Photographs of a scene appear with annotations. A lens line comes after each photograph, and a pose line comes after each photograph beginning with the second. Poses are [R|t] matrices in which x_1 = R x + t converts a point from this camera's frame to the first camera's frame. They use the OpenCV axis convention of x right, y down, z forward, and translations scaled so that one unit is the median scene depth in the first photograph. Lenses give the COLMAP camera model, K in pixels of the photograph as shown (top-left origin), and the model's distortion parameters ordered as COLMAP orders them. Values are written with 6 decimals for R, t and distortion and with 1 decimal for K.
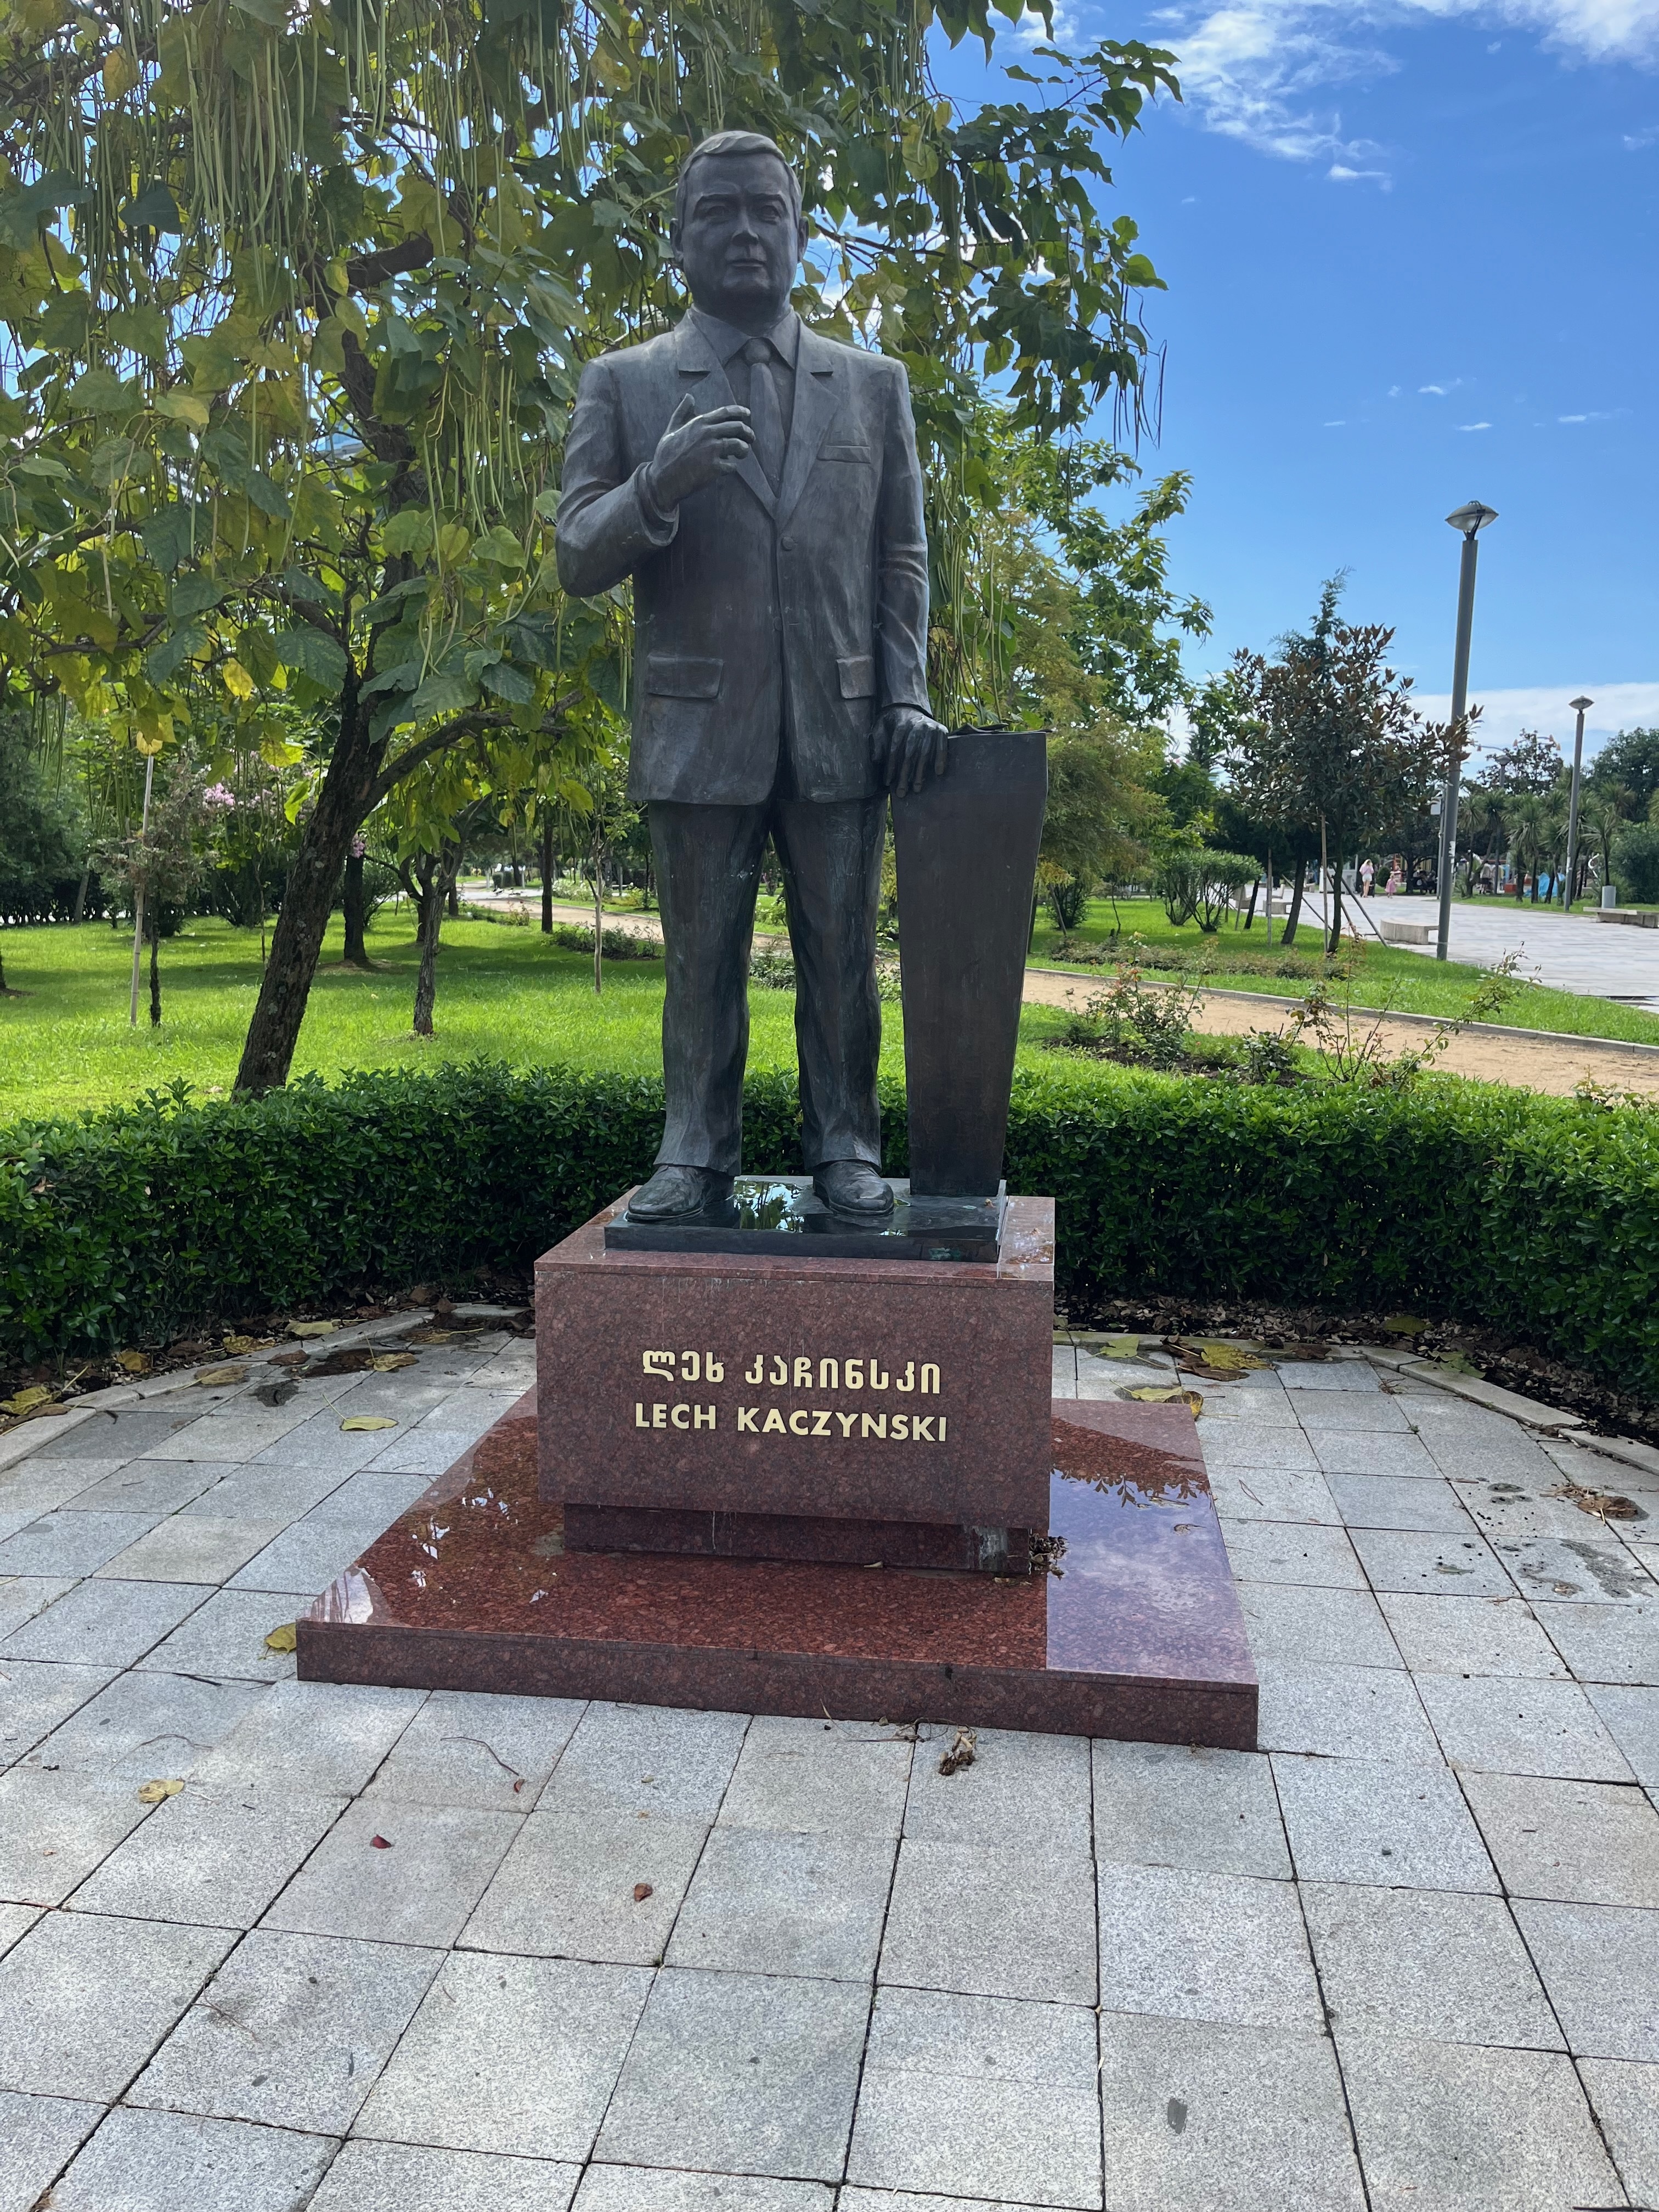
lens RADIAL K [[1674.0, 0, 820.4], [0, 1674.0, 1120.1], [0, 0, 1]] dist [0.063820, -0.088034]
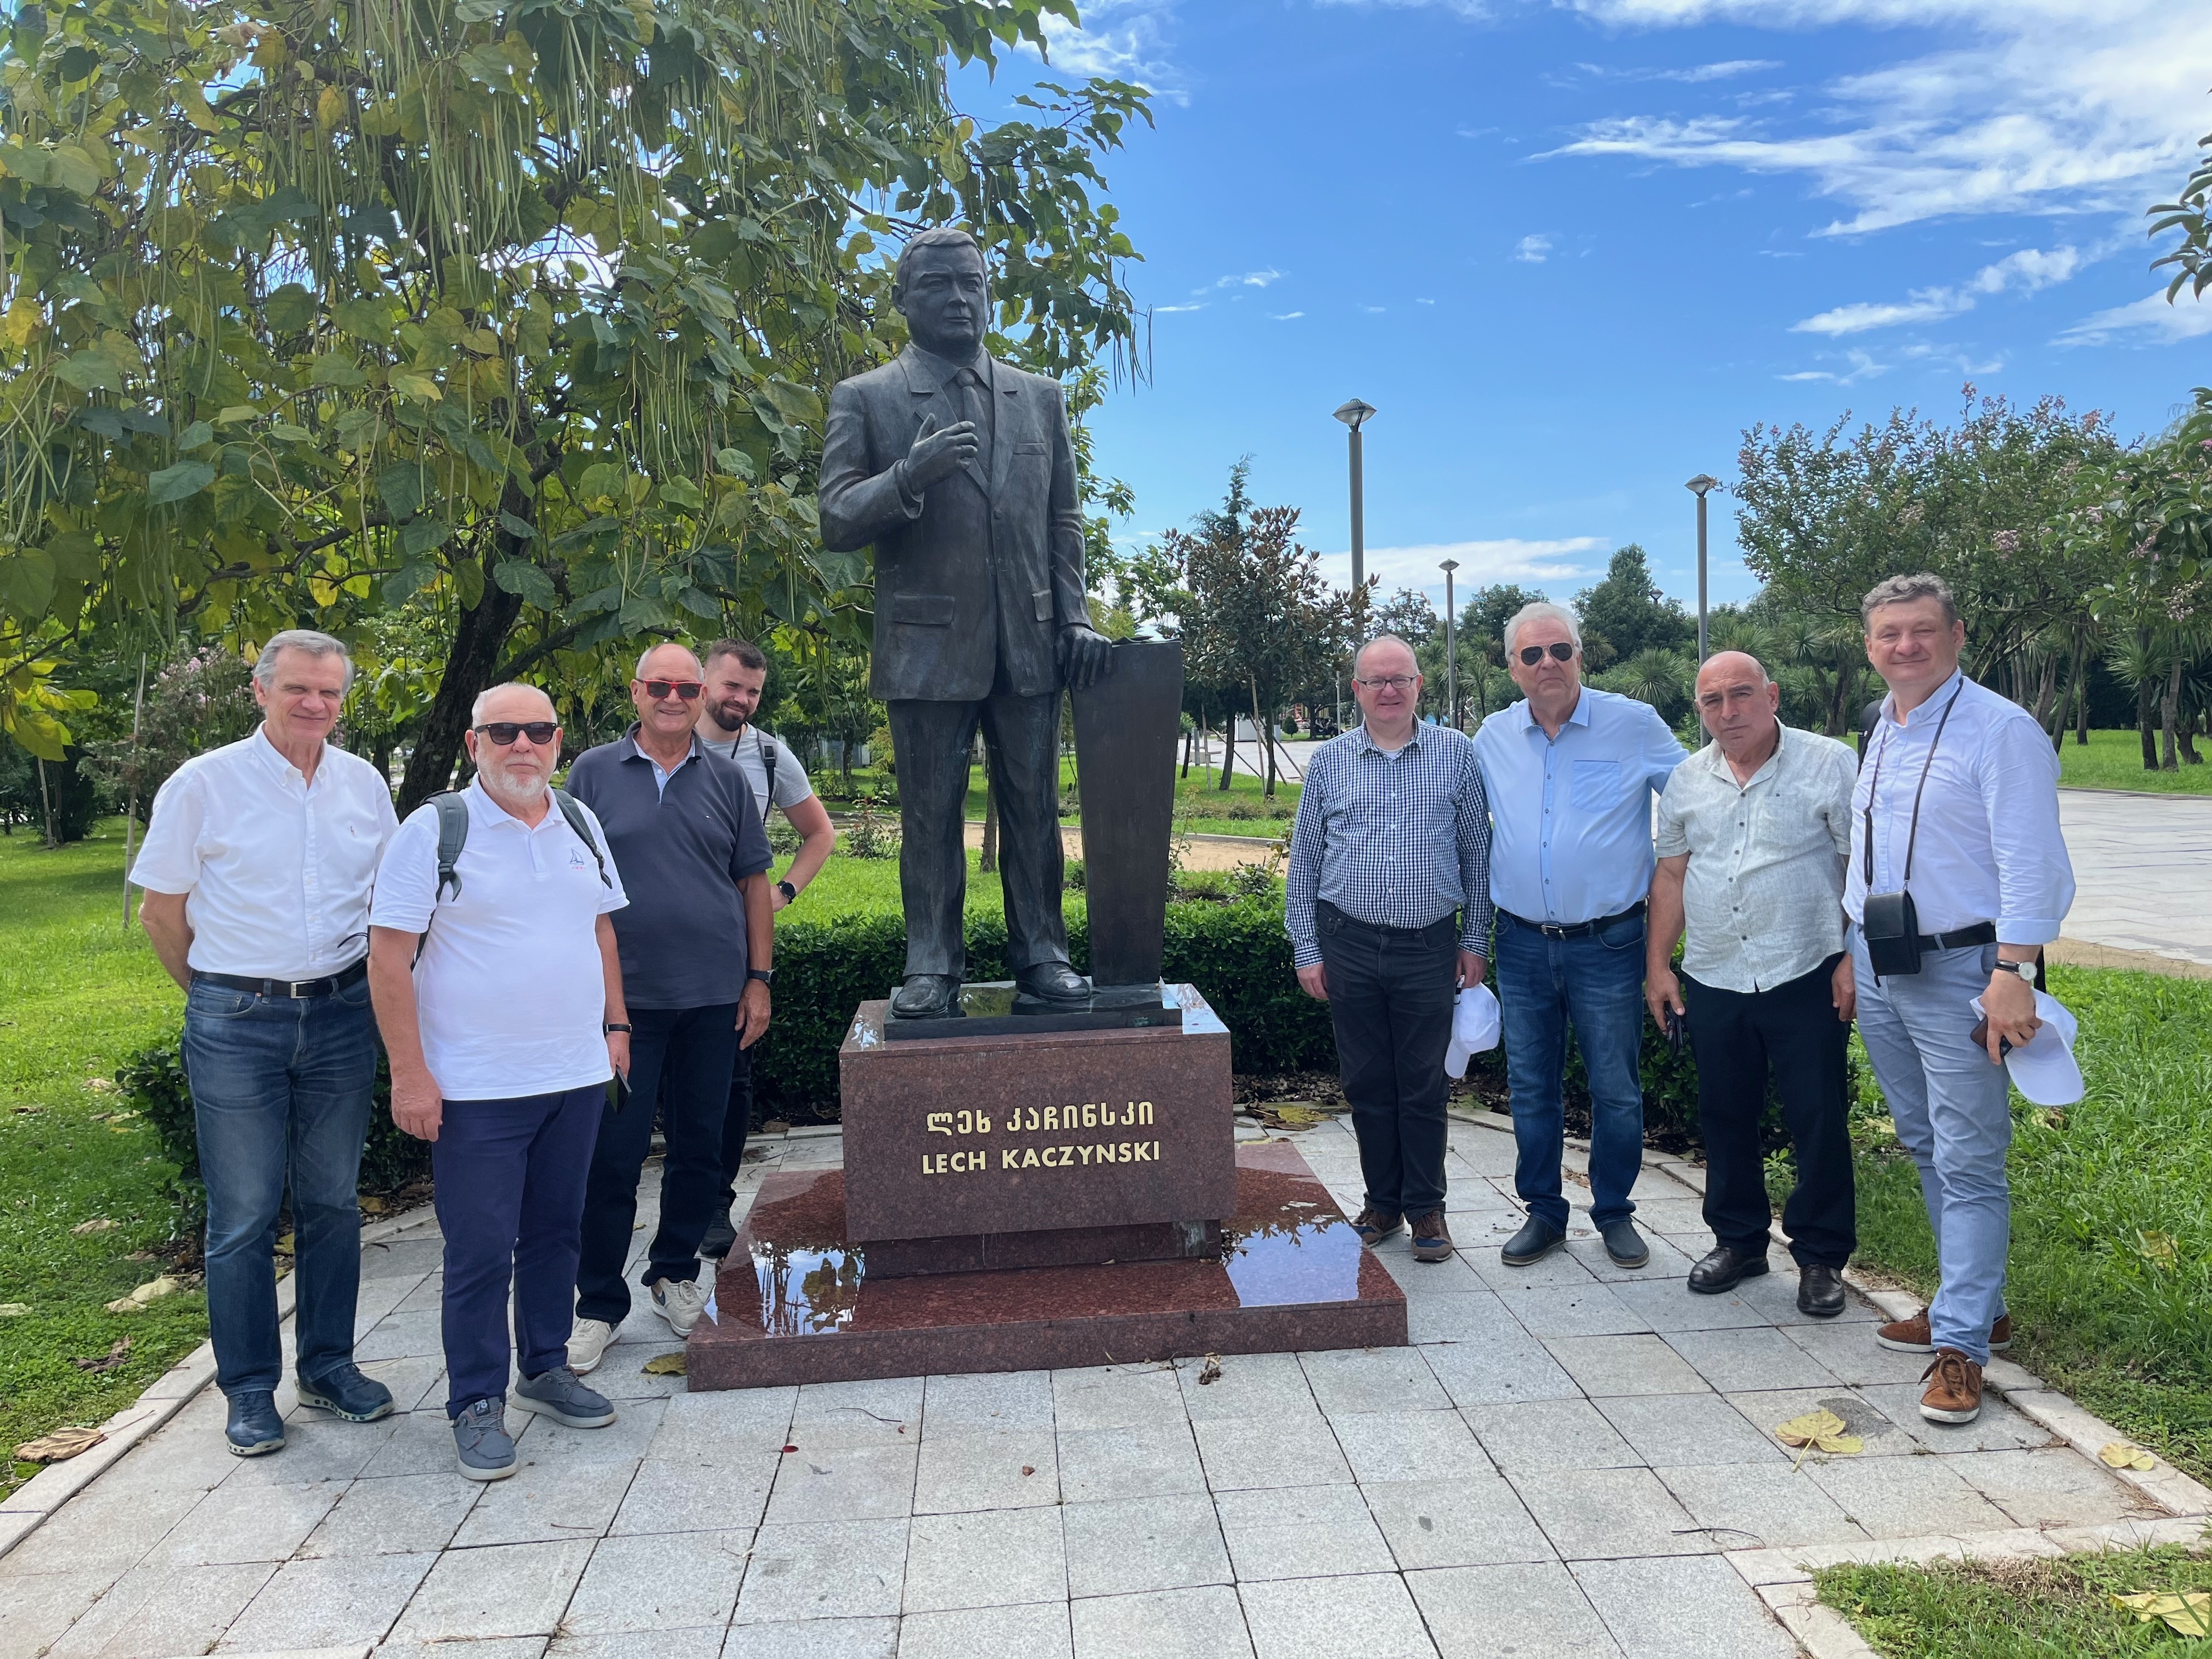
lens RADIAL K [[1674.0, 0, 1112.2], [0, 1674.0, 817.4], [0, 0, 1]] dist [0.063820, -0.088034]
pose [[0.975595, -0.052347, 0.213247, -0.205049], [0.072701, 0.993397, -0.088747, 0.030216], [-0.207194, 0.102085, 0.972959, -0.291761]]
